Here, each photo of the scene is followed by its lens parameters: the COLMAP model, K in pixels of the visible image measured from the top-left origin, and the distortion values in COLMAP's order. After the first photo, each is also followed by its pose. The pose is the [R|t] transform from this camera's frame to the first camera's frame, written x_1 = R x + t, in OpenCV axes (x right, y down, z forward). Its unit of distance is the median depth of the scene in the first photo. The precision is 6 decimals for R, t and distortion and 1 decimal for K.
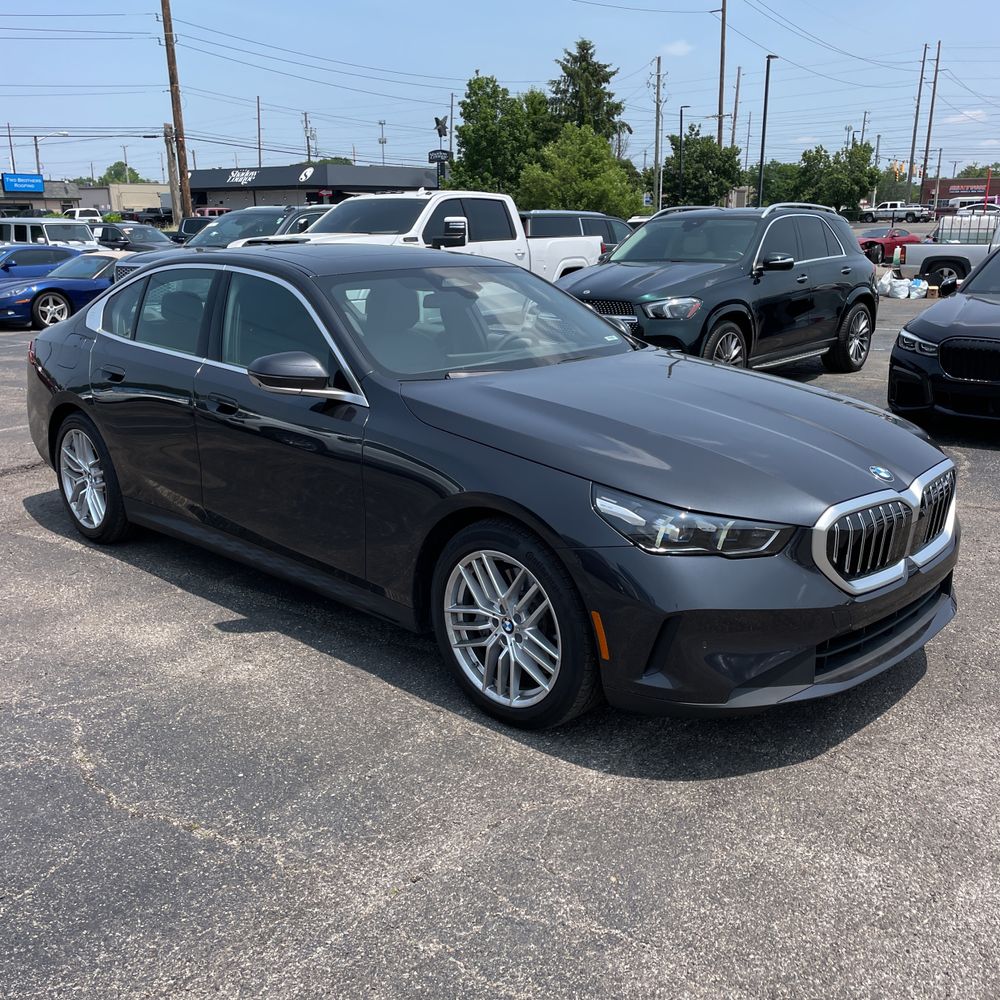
lens RADIAL K [[1001.2, 0, 505.4], [0, 1001.2, 507.8], [0, 0, 1]] dist [0.088123, -0.115171]
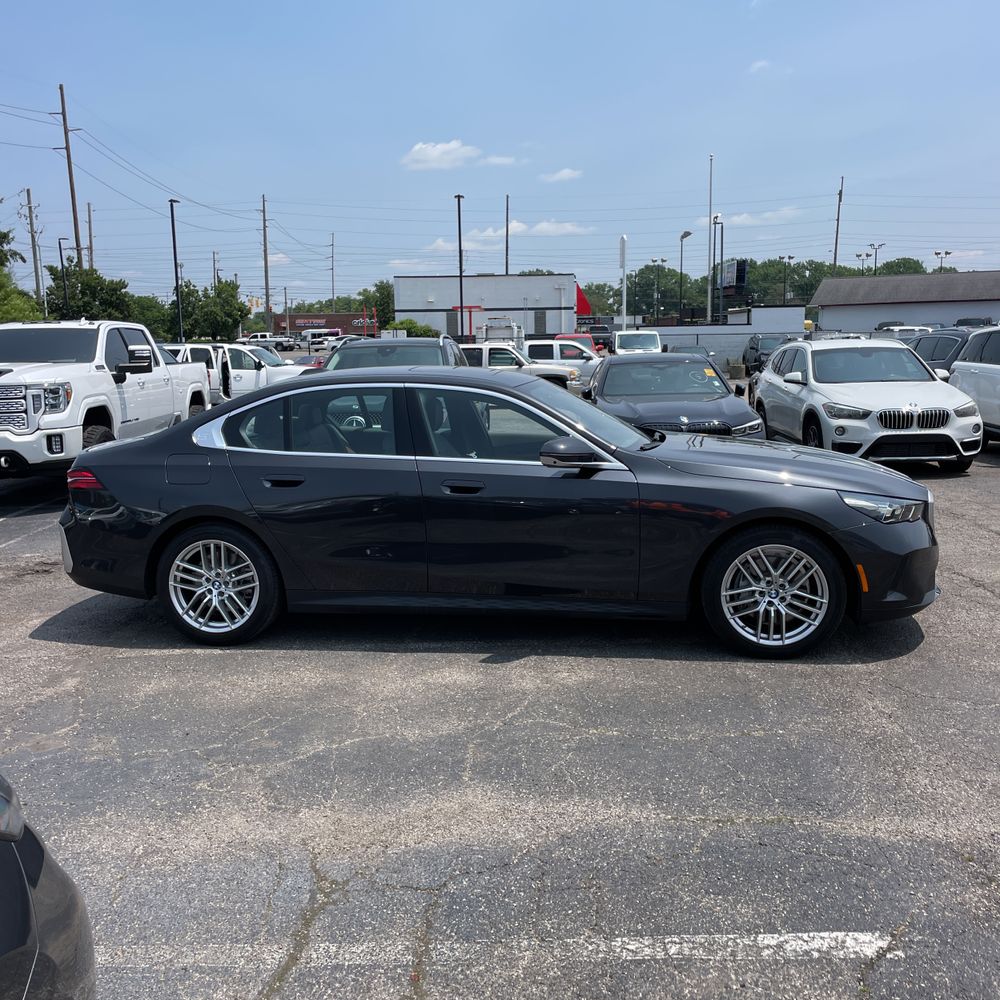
lens RADIAL K [[993.9, 0, 500.1], [0, 993.9, 479.0], [0, 0, 1]] dist [0.104093, -0.150823]
pose [[0.820610, -0.085234, 0.565096, -0.108258], [0.167578, 0.981237, -0.095348, 0.001781], [-0.546367, 0.172941, 0.819497, -0.006964]]
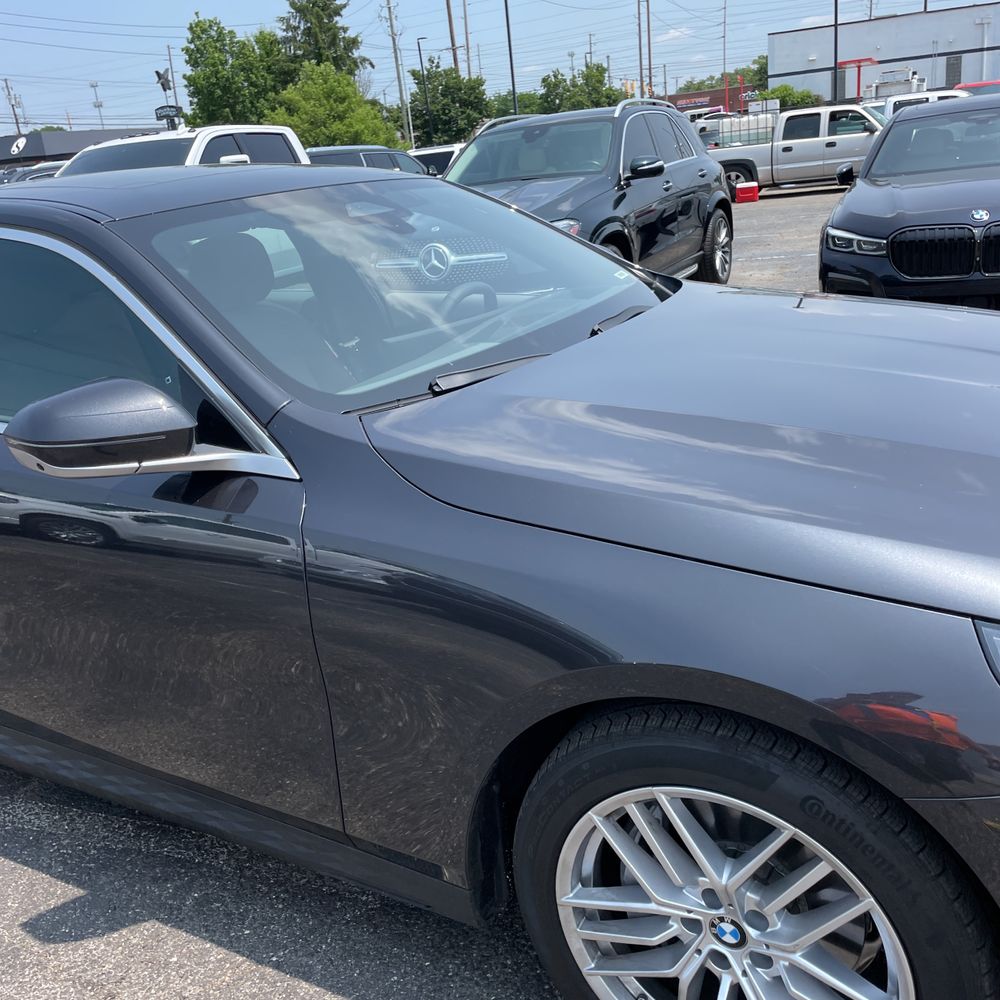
lens RADIAL K [[1000.7, 0, 500.0], [0, 1000.7, 500.0], [0, 0, 1]] dist [0.087803, -0.114933]
pose [[0.967965, -0.164953, 0.189299, -0.013332], [0.156792, 0.985961, 0.057414, -0.010154], [-0.196112, -0.025895, 0.980239, 0.051925]]
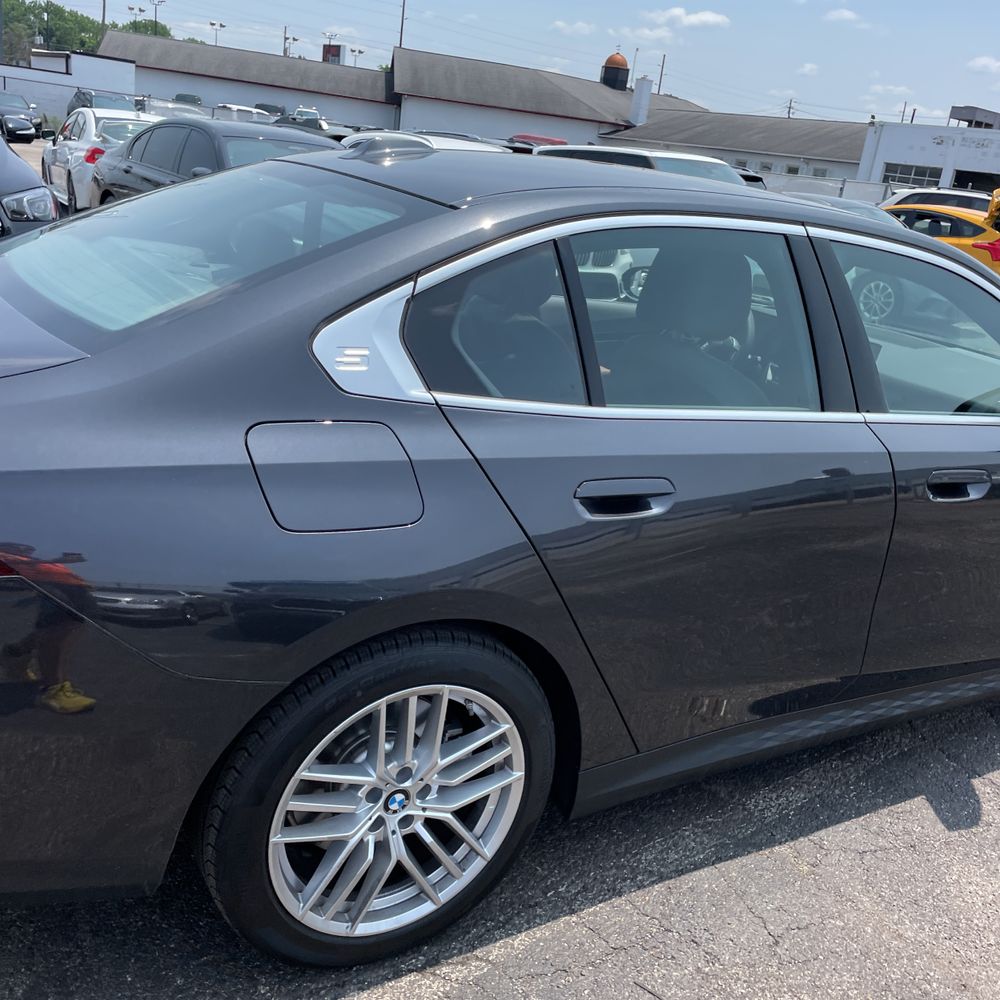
lens RADIAL K [[1001.2, 0, 505.4], [0, 1001.2, 507.8], [0, 0, 1]] dist [0.088123, -0.115171]
pose [[0.267583, -0.280477, 0.921809, -0.101198], [0.140761, 0.957810, 0.250570, -0.030807], [-0.953198, 0.062706, 0.295774, 0.122029]]
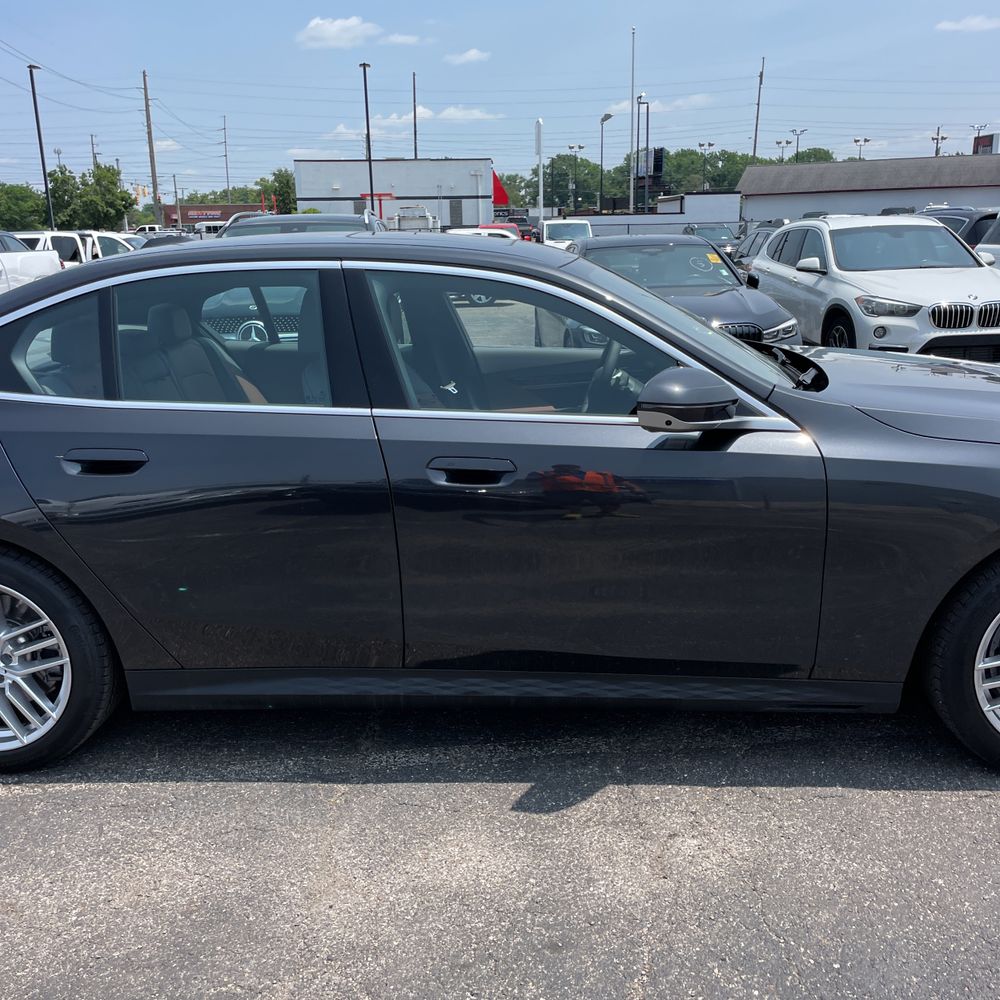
lens RADIAL K [[1001.2, 0, 505.4], [0, 1001.2, 507.8], [0, 0, 1]] dist [0.088123, -0.115171]
pose [[0.764511, -0.177667, 0.619642, -0.075254], [0.191547, 0.980461, 0.044793, -0.011757], [-0.615493, 0.084446, 0.783605, 0.055467]]
